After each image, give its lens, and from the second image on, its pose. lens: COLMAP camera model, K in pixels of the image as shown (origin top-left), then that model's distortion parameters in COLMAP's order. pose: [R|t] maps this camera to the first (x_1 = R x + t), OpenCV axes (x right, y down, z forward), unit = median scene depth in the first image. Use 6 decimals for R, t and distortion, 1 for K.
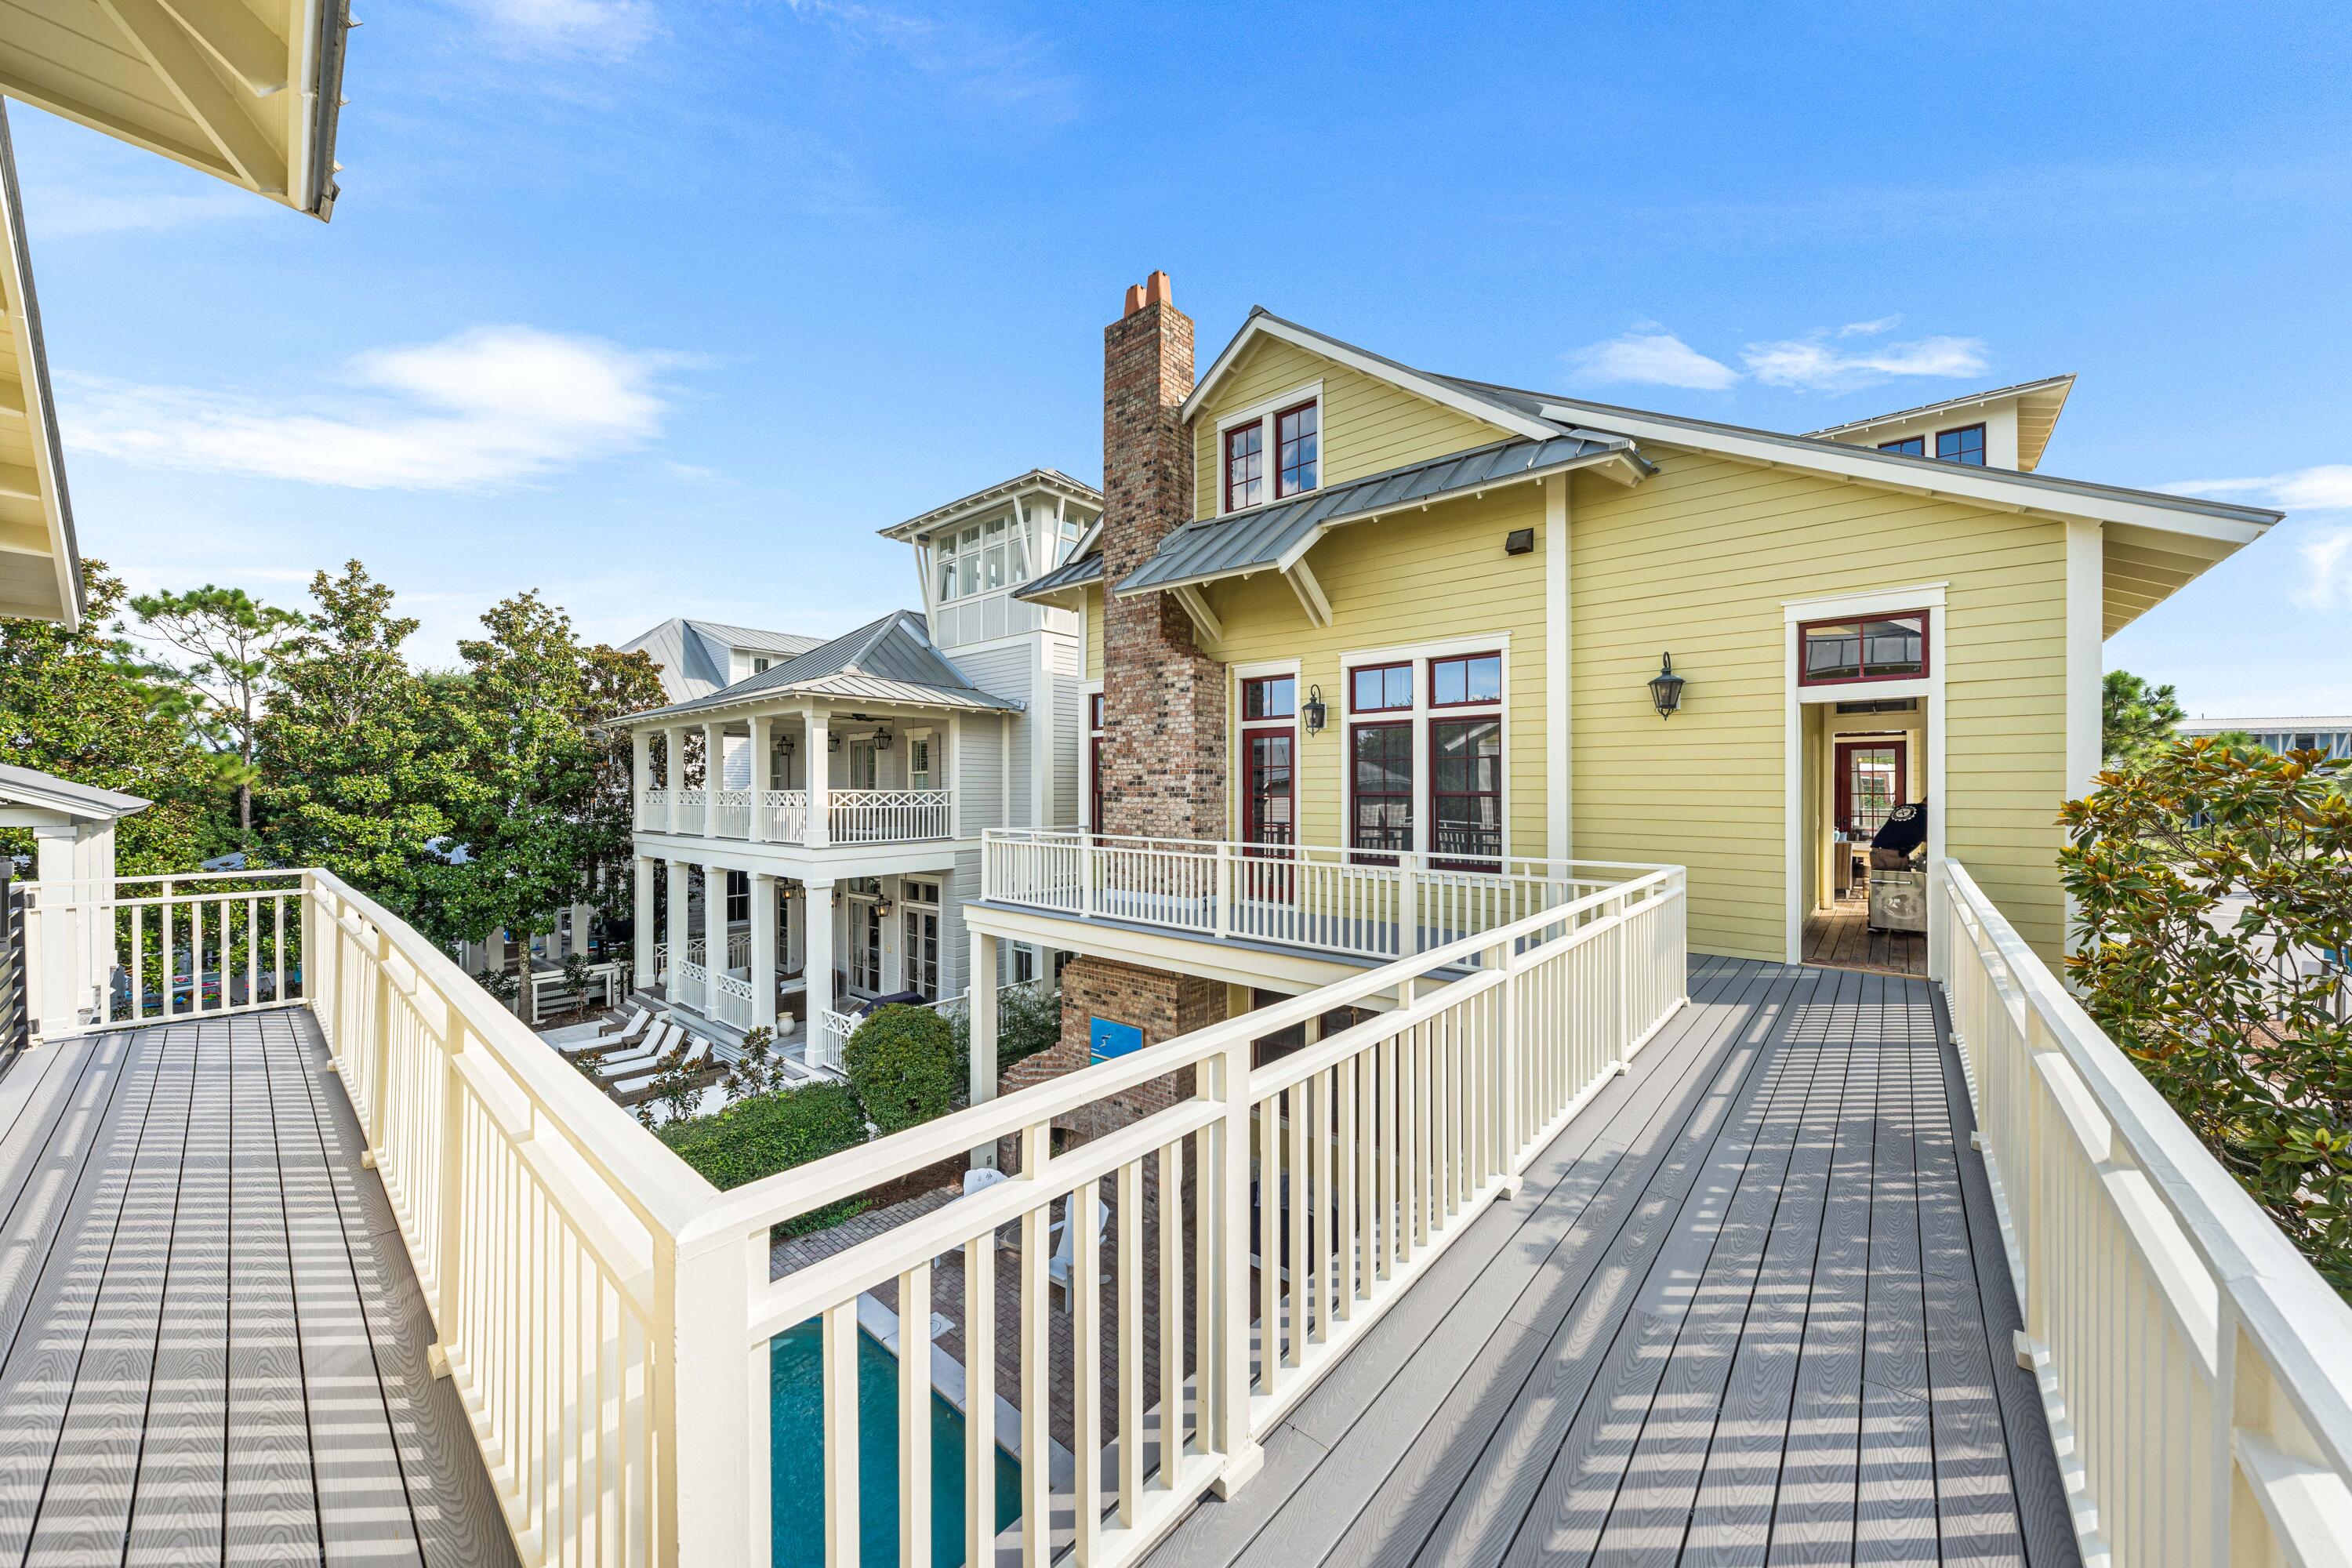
lens RADIAL K [[812.5, 0, 1177.3], [0, 812.5, 788.0], [0, 0, 1]] dist [-0.005074, -0.000035]
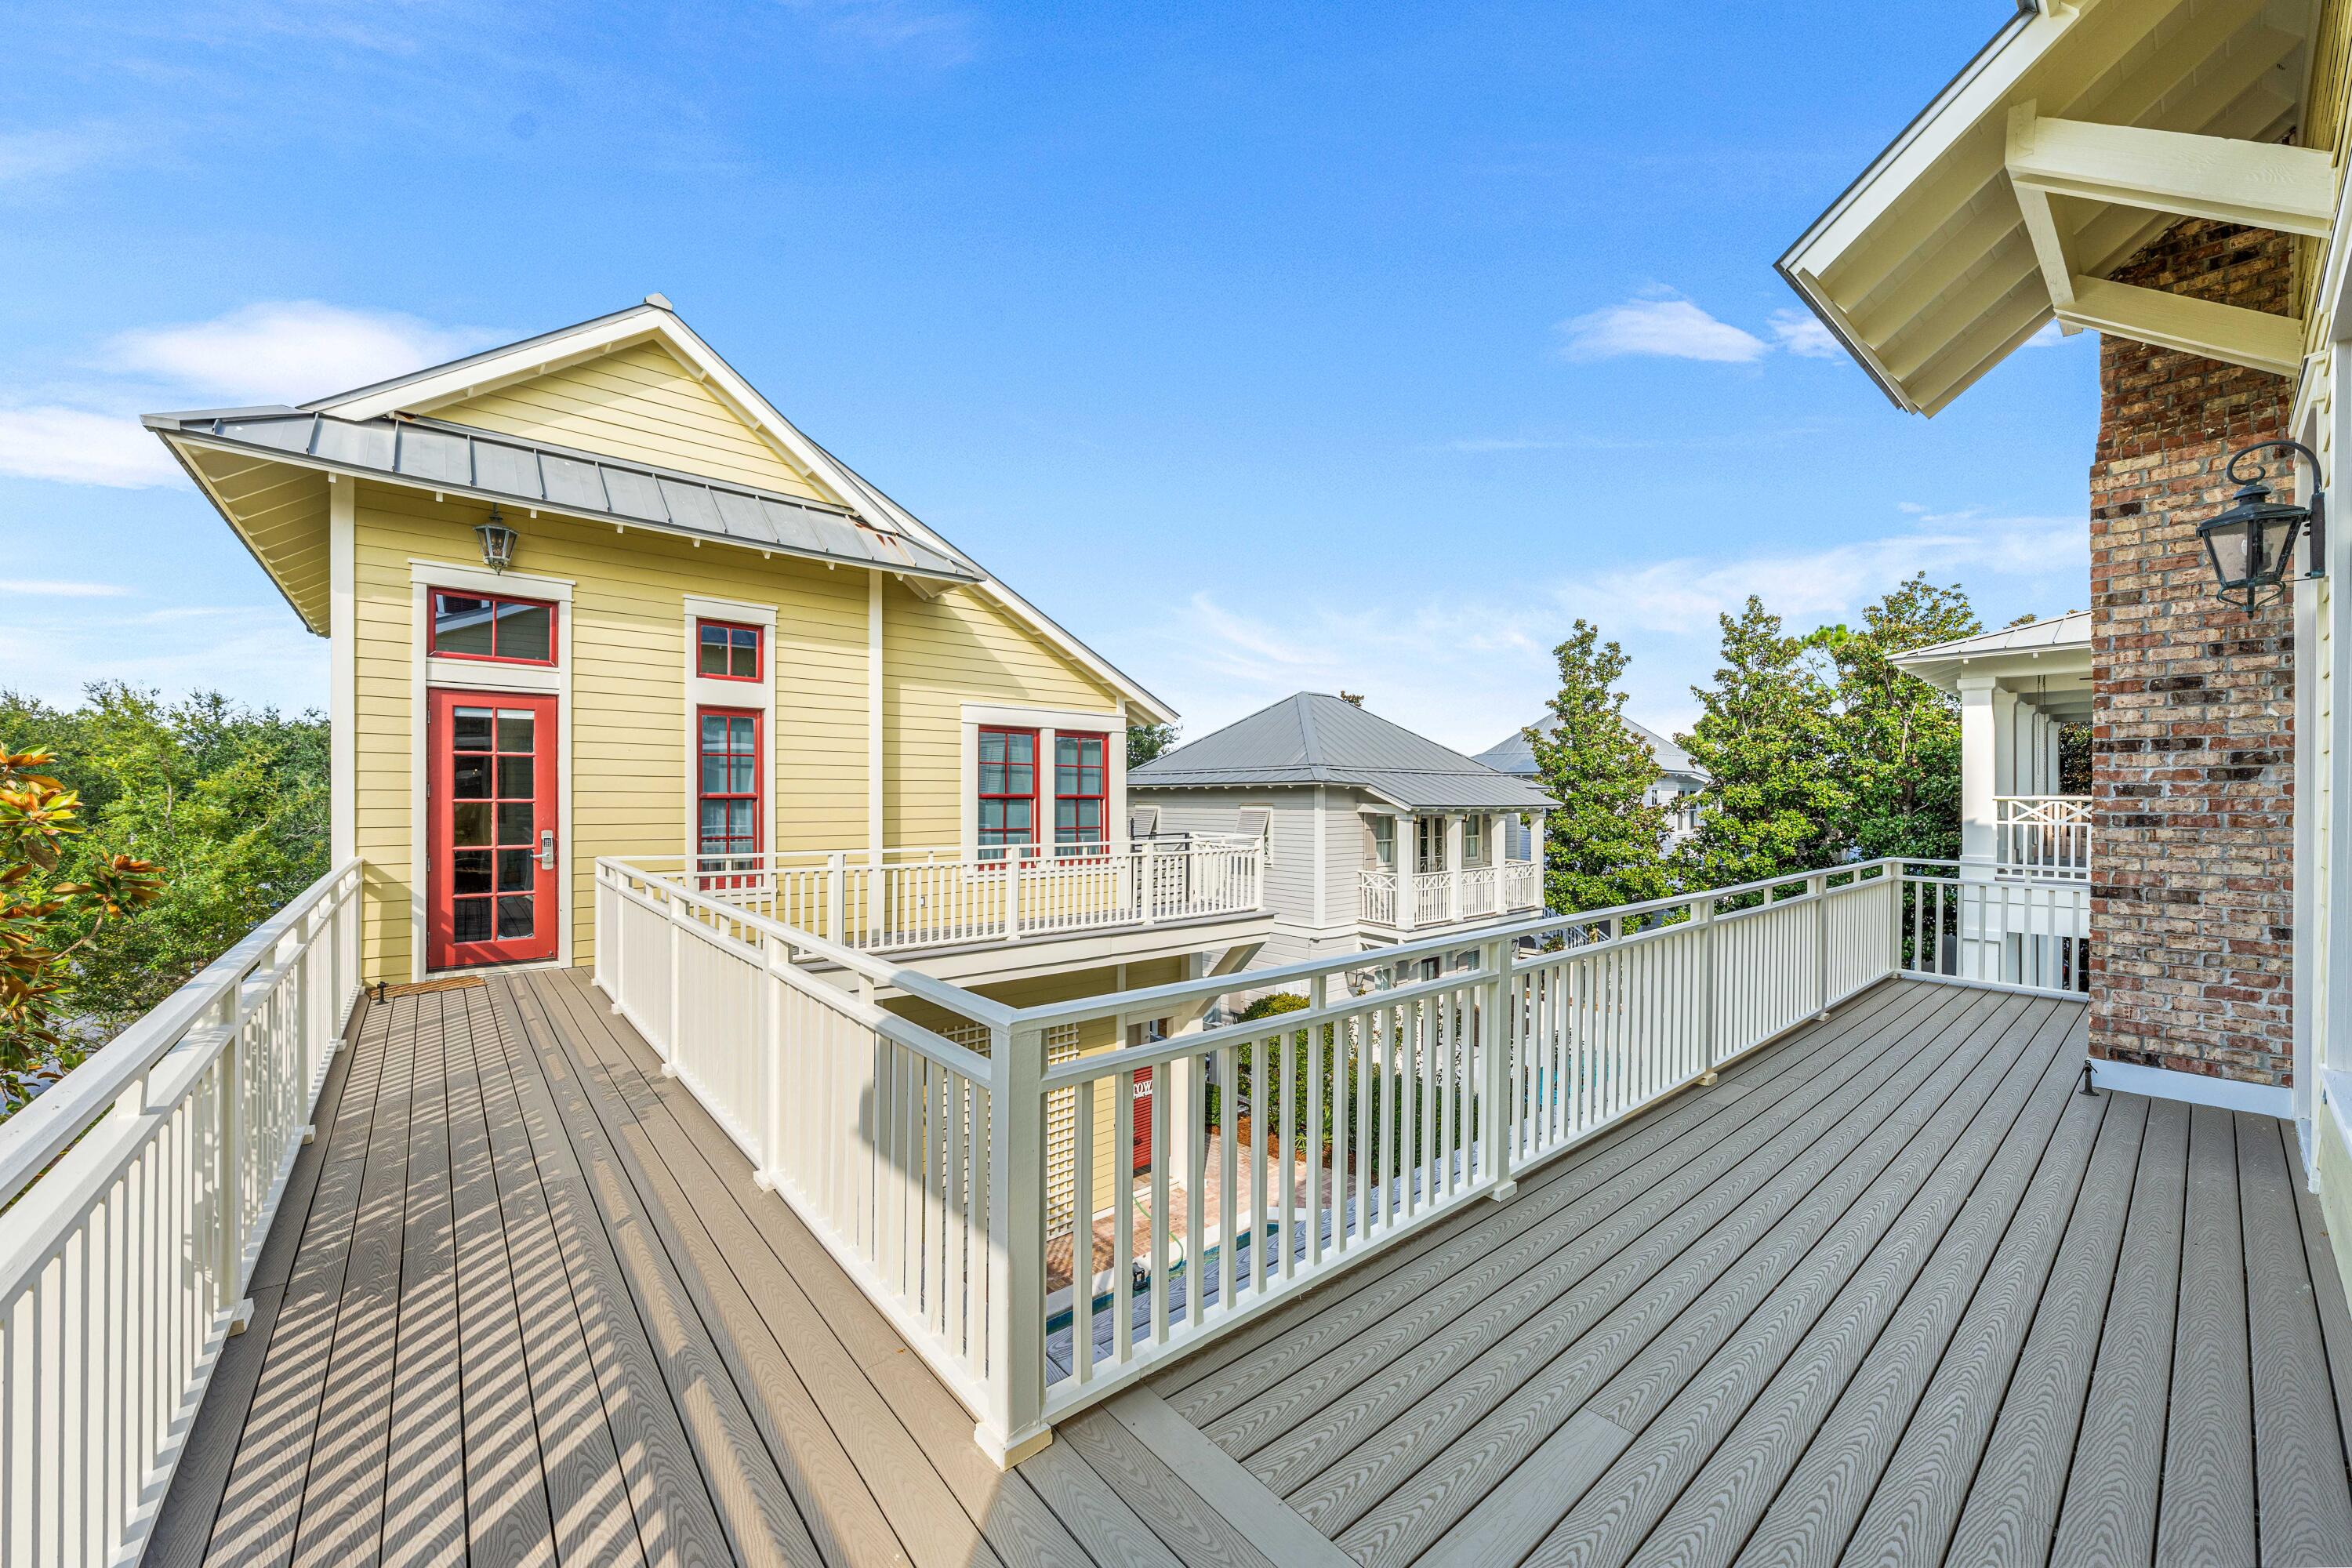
lens RADIAL K [[859.6, 0, 1171.1], [0, 859.6, 799.2], [0, 0, 1]] dist [-0.002566, 0.000021]
pose [[-0.133393, 0.003295, -0.991058, 0.357493], [-0.000780, 0.999994, 0.003430, 0.003514], [0.991063, 0.001231, -0.133390, 0.417486]]
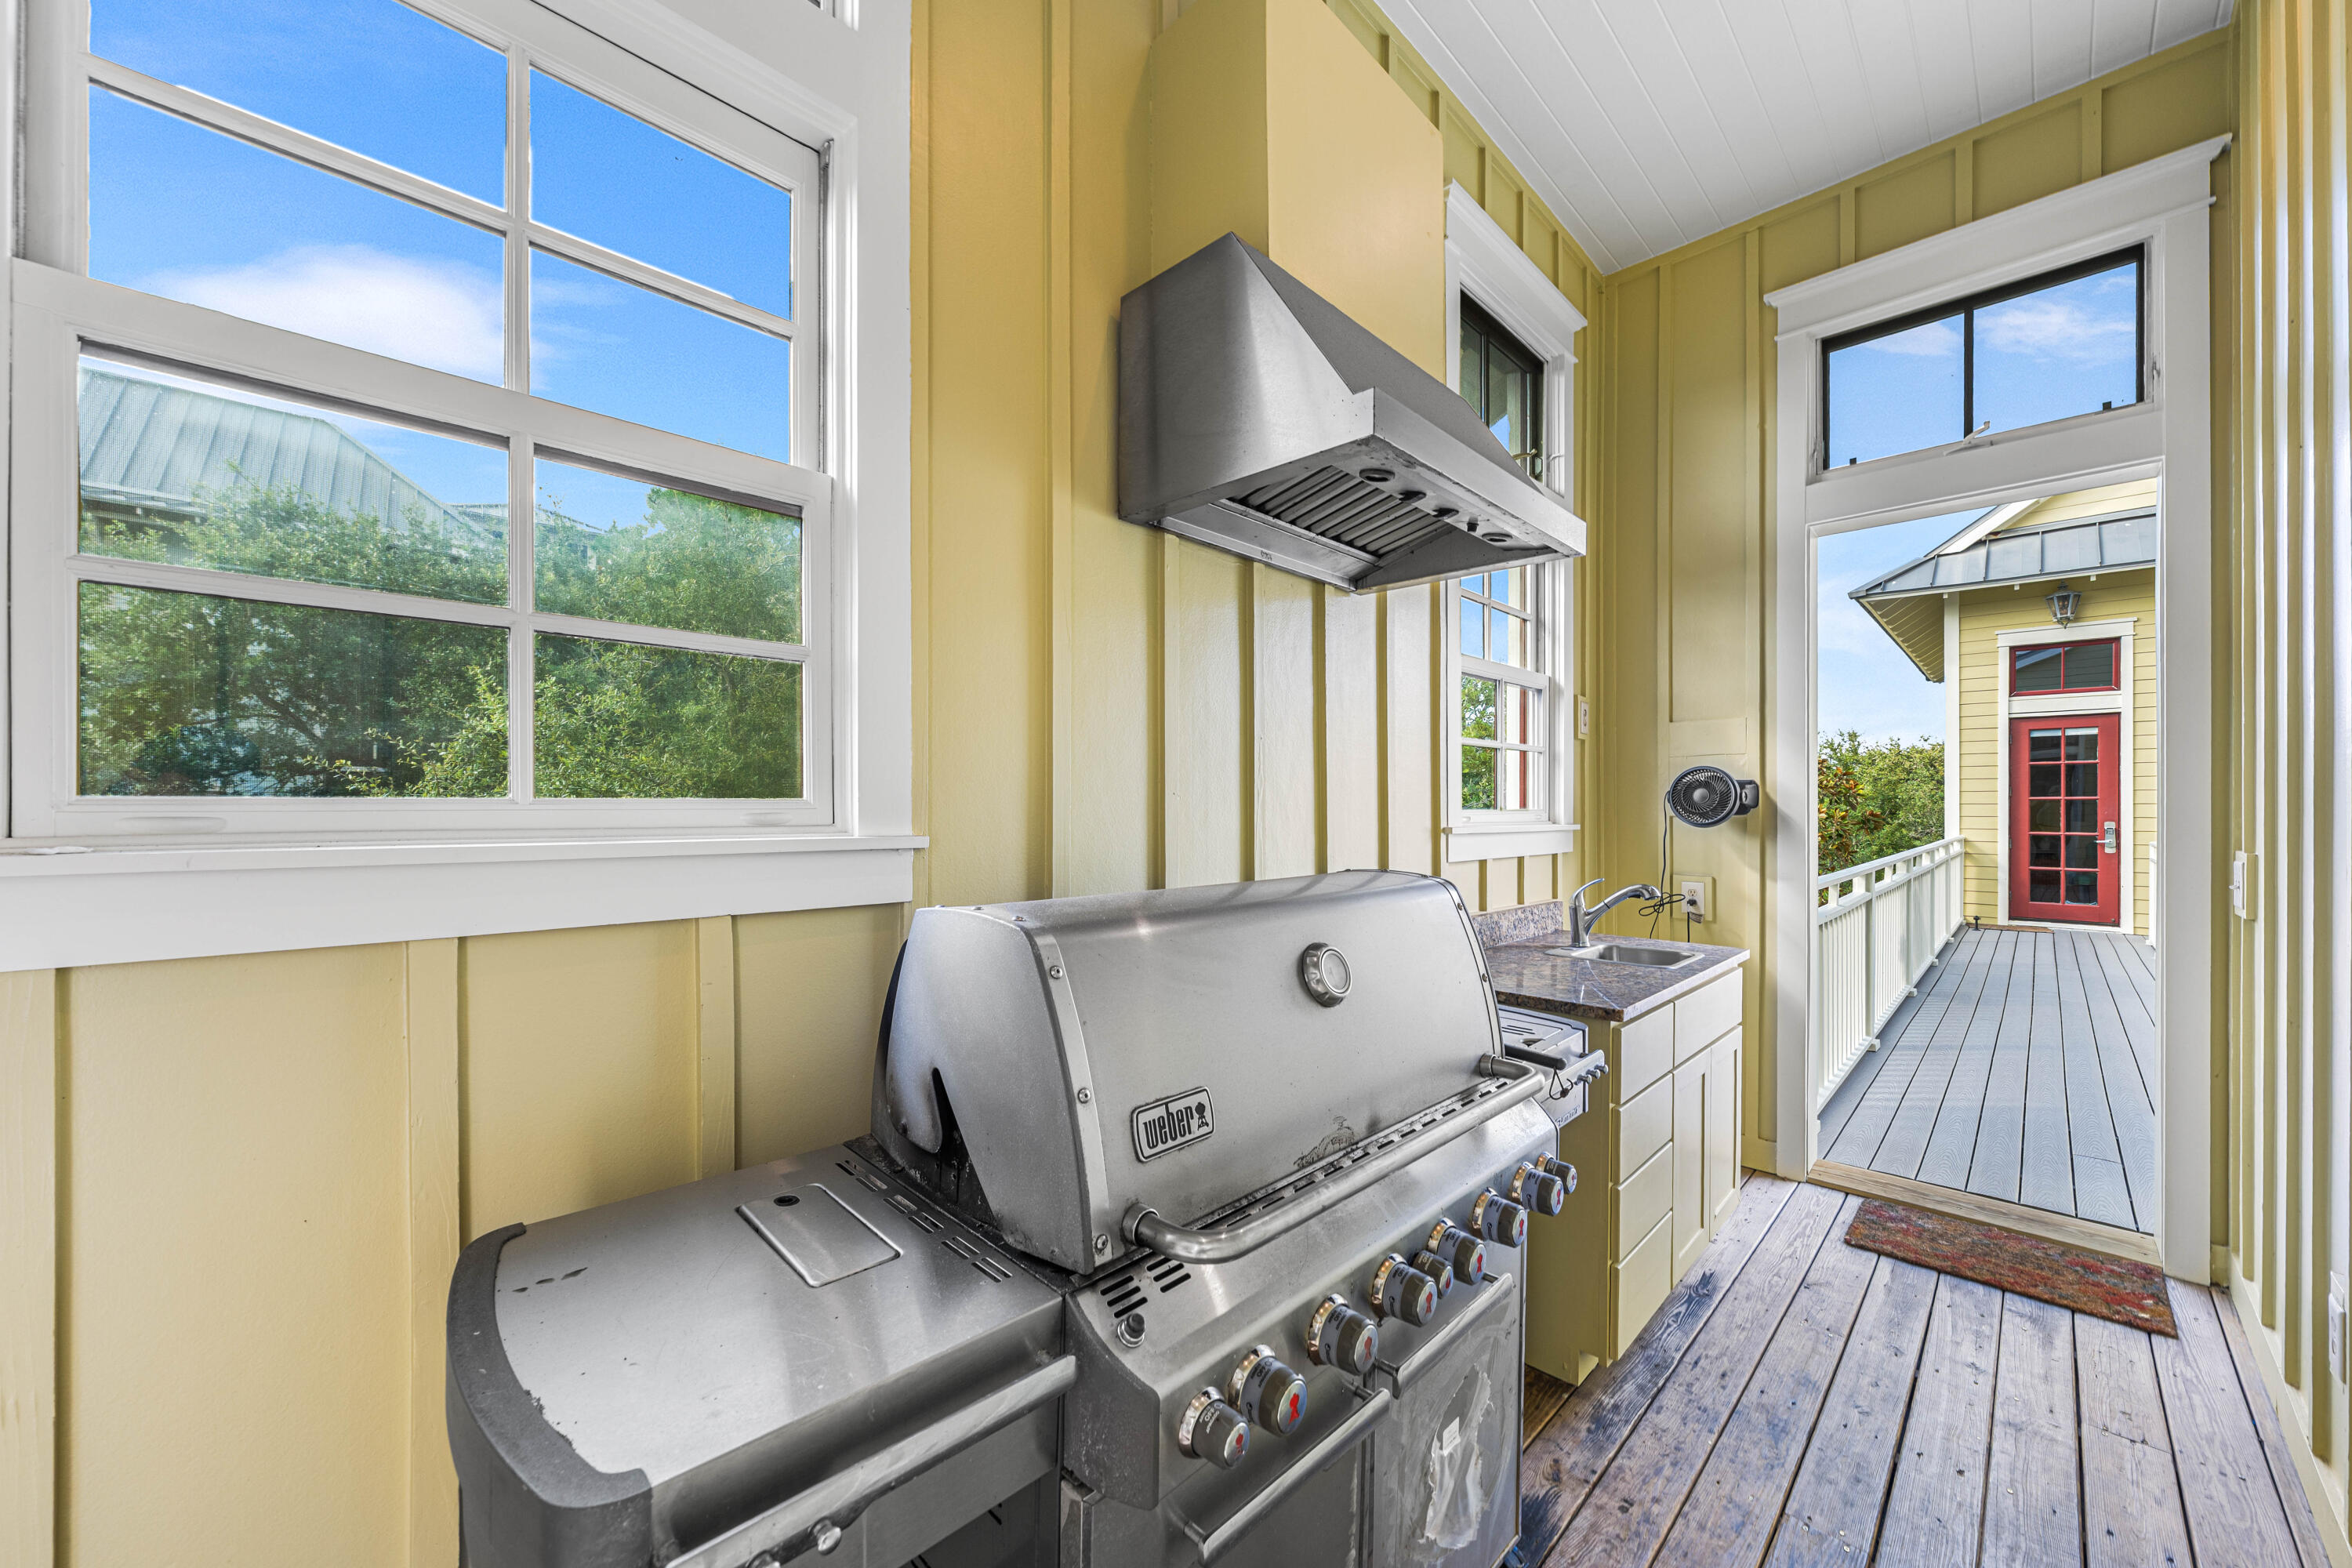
lens RADIAL K [[859.6, 0, 1174.8], [0, 859.6, 806.1], [0, 0, 1]] dist [-0.002566, 0.000021]
pose [[-0.997713, -0.003908, 0.067482, 0.539093], [-0.004298, 0.999975, -0.005630, 0.017996], [-0.067459, -0.005907, -0.997705, 0.647751]]
